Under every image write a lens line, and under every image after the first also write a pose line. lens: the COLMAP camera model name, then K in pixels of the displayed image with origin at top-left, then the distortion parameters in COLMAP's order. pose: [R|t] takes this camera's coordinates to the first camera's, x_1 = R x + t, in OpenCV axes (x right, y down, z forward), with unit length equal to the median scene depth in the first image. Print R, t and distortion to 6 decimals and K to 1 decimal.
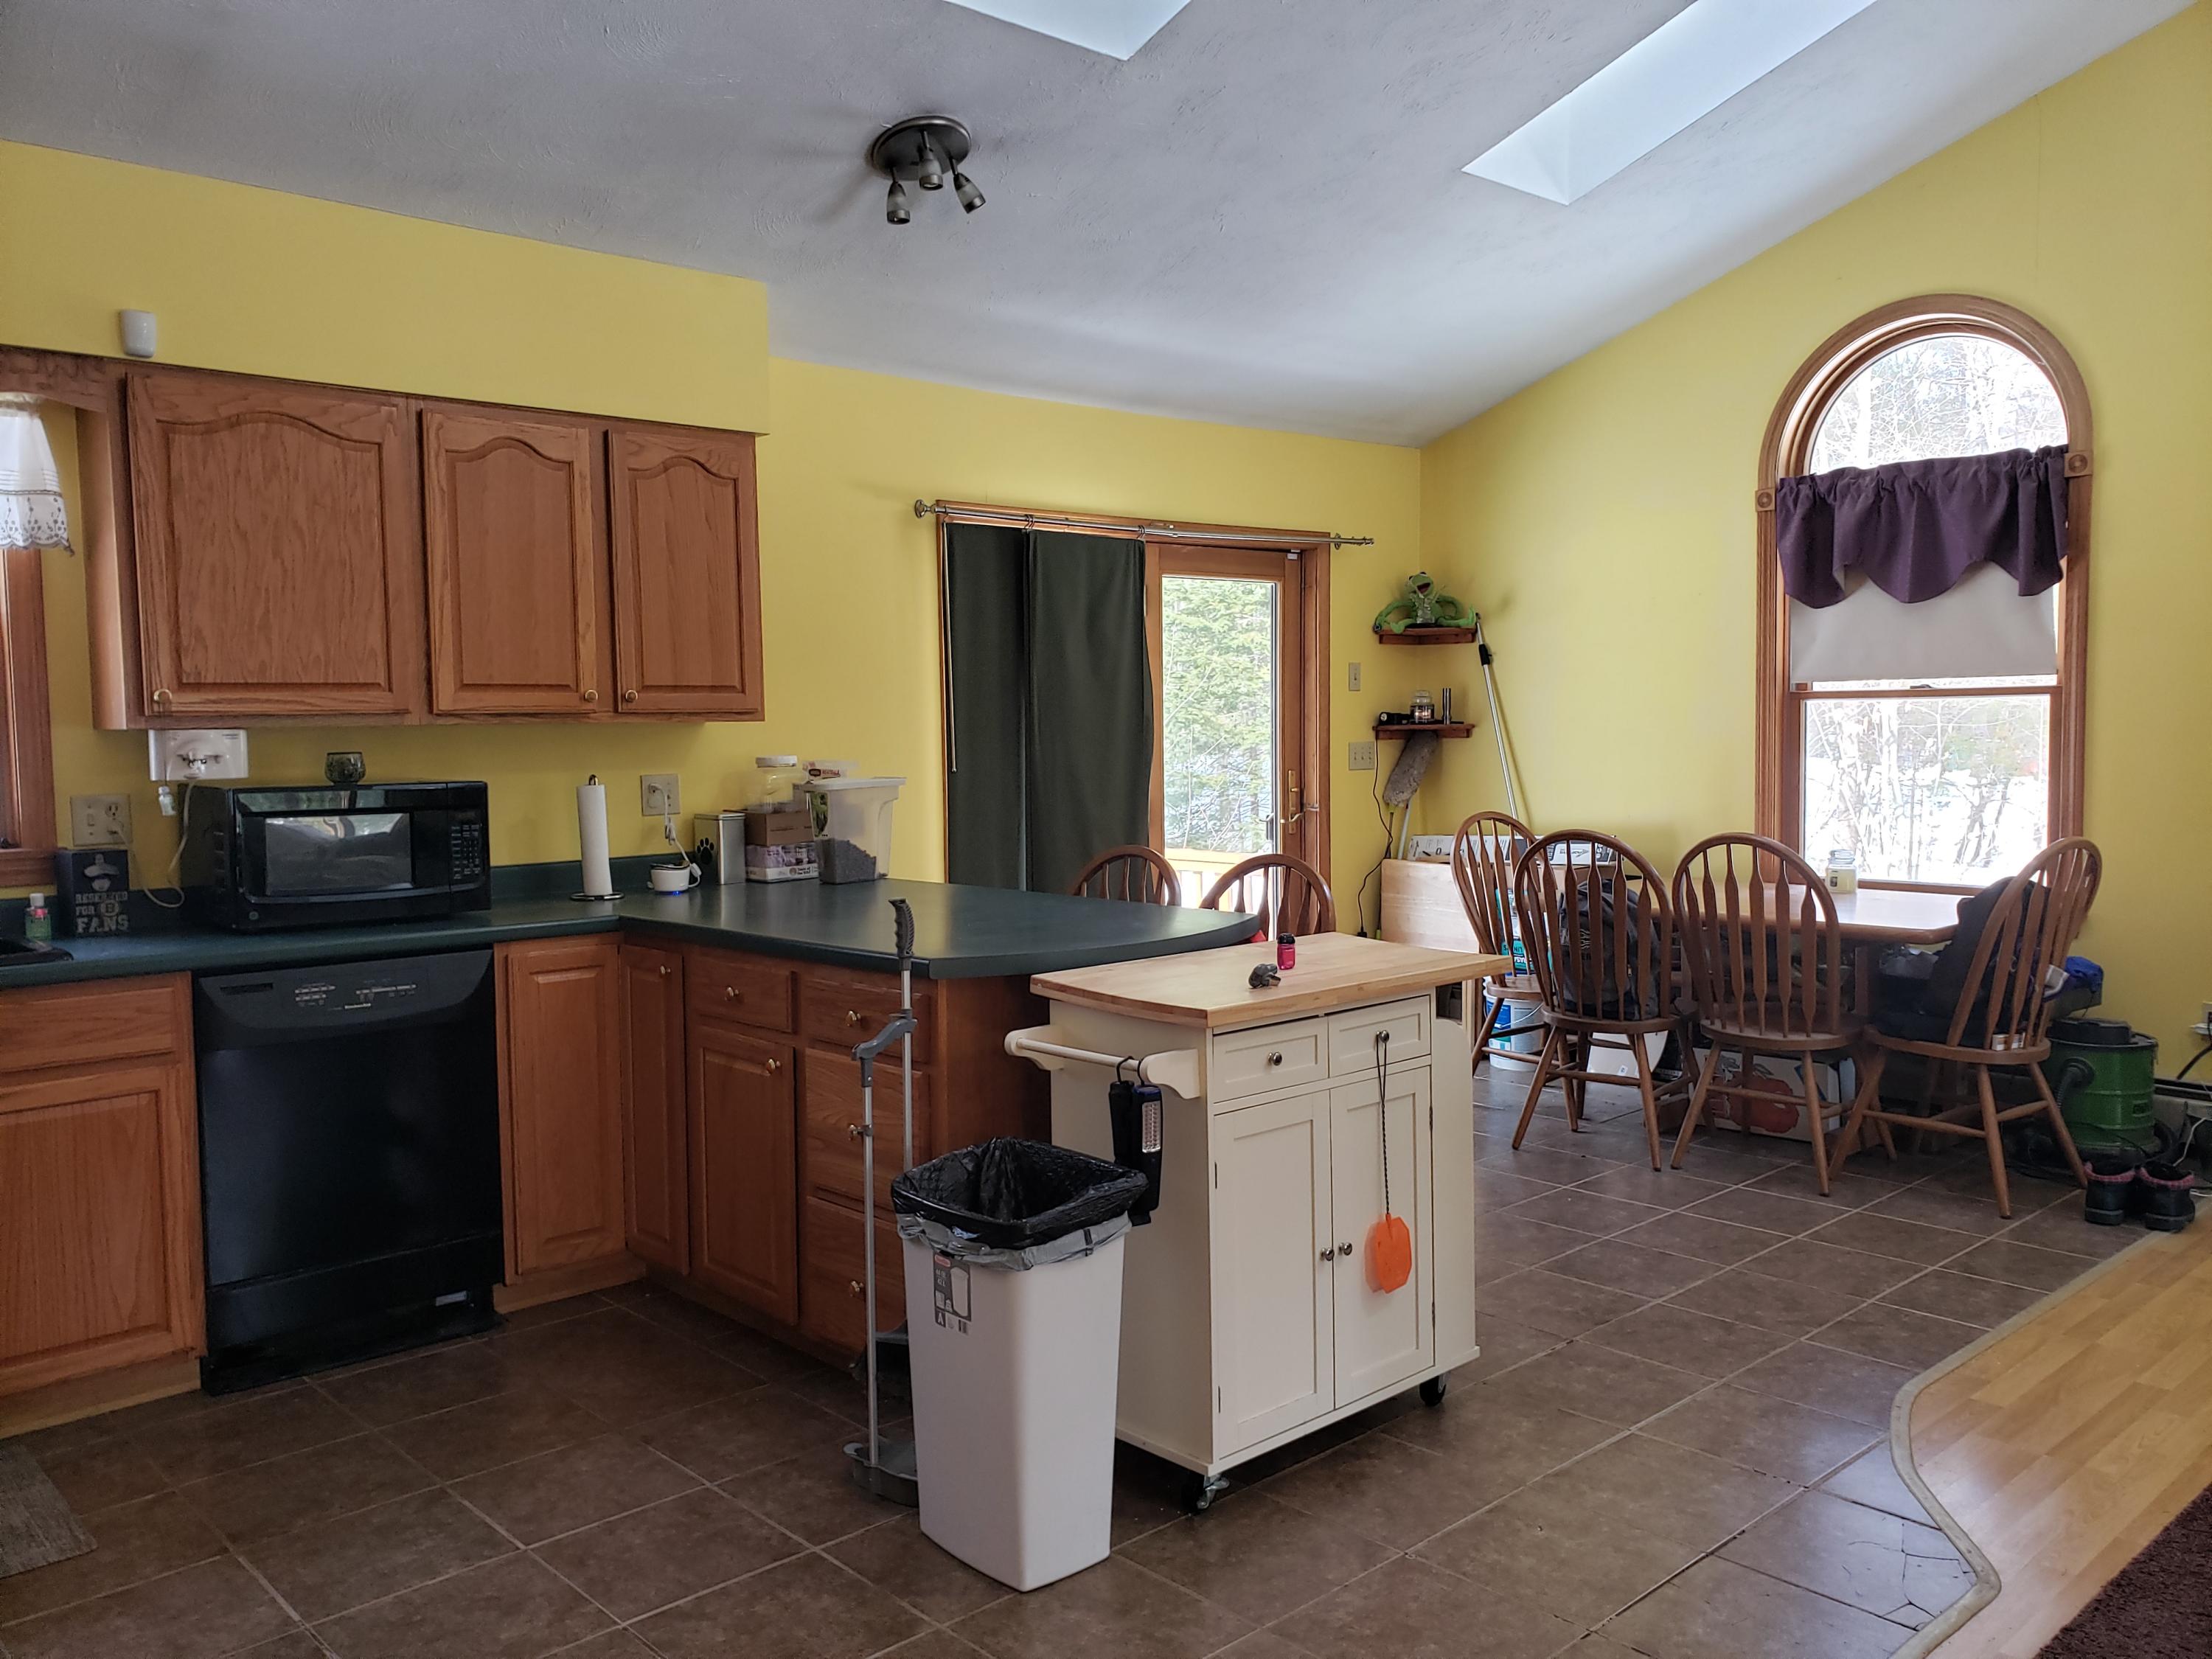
lens RADIAL K [[1722.3, 0, 1113.5], [0, 1722.3, 825.3], [0, 0, 1]] dist [0.081423, -0.073291]
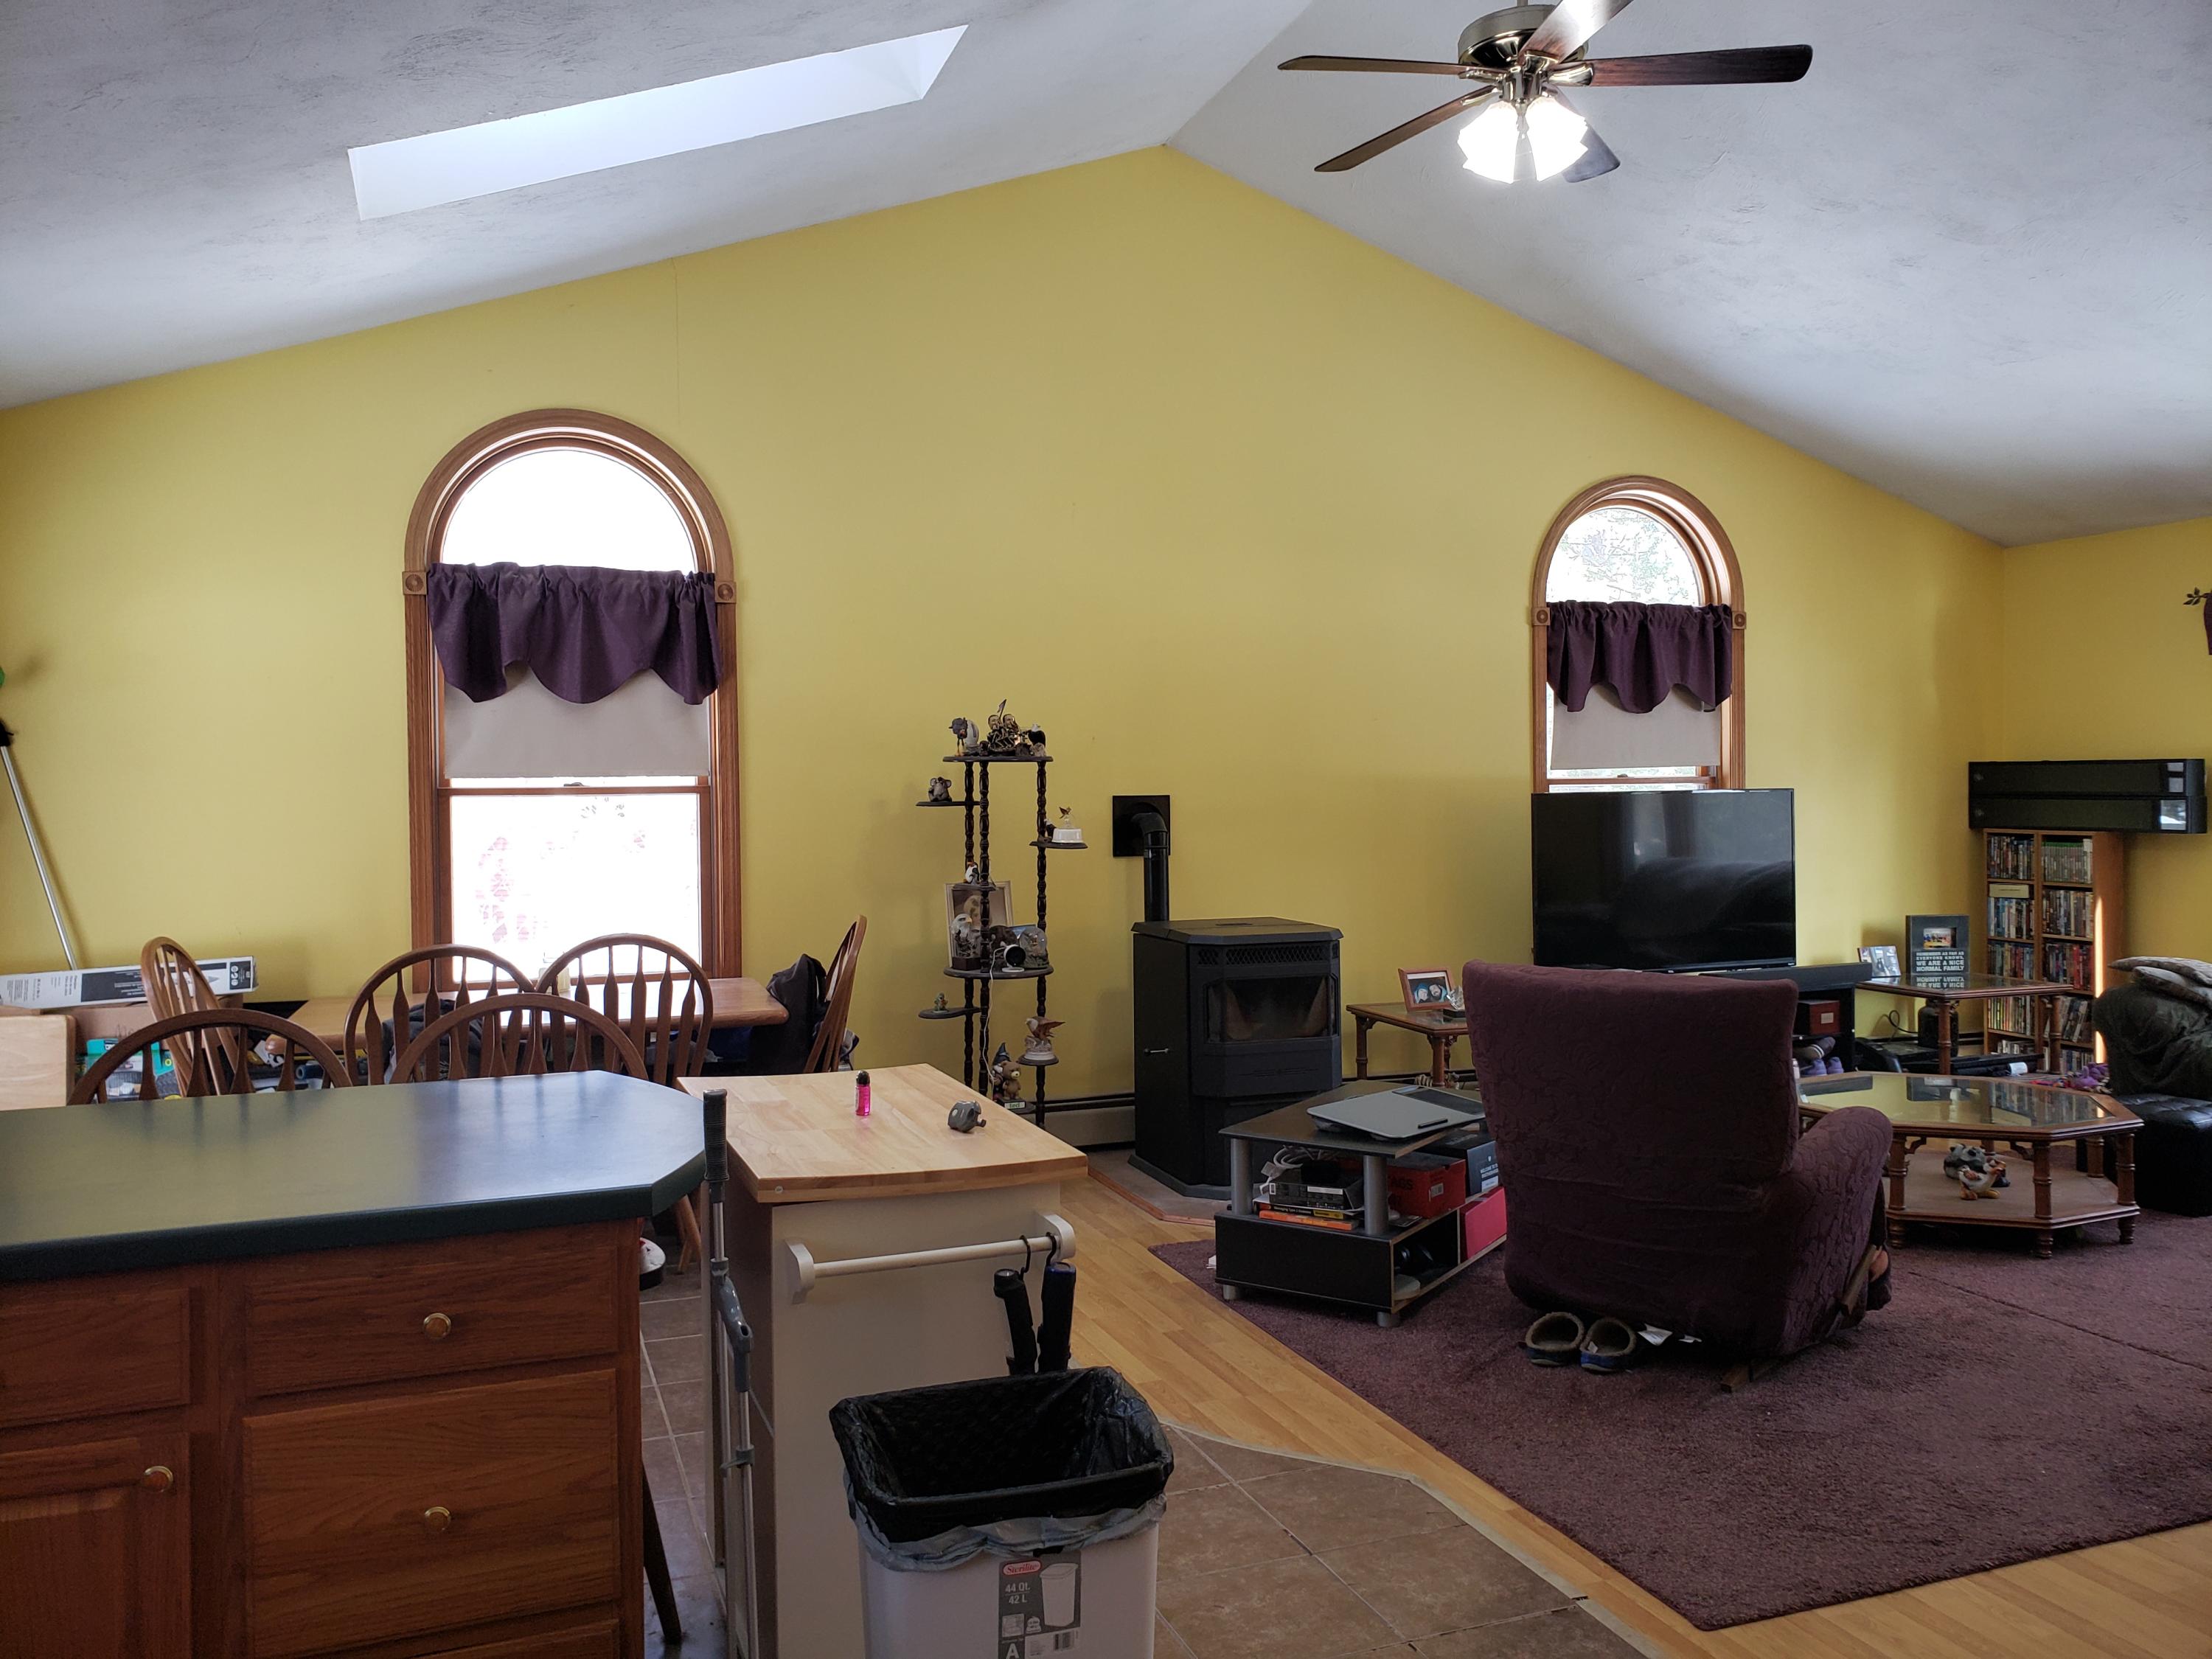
lens RADIAL K [[1722.3, 0, 1116.1], [0, 1722.3, 820.1], [0, 0, 1]] dist [0.081423, -0.073291]
pose [[0.391576, -0.008773, 0.920104, -0.364790], [0.062065, 0.997929, -0.016899, -0.022178], [-0.918050, 0.063724, 0.391310, 0.319250]]
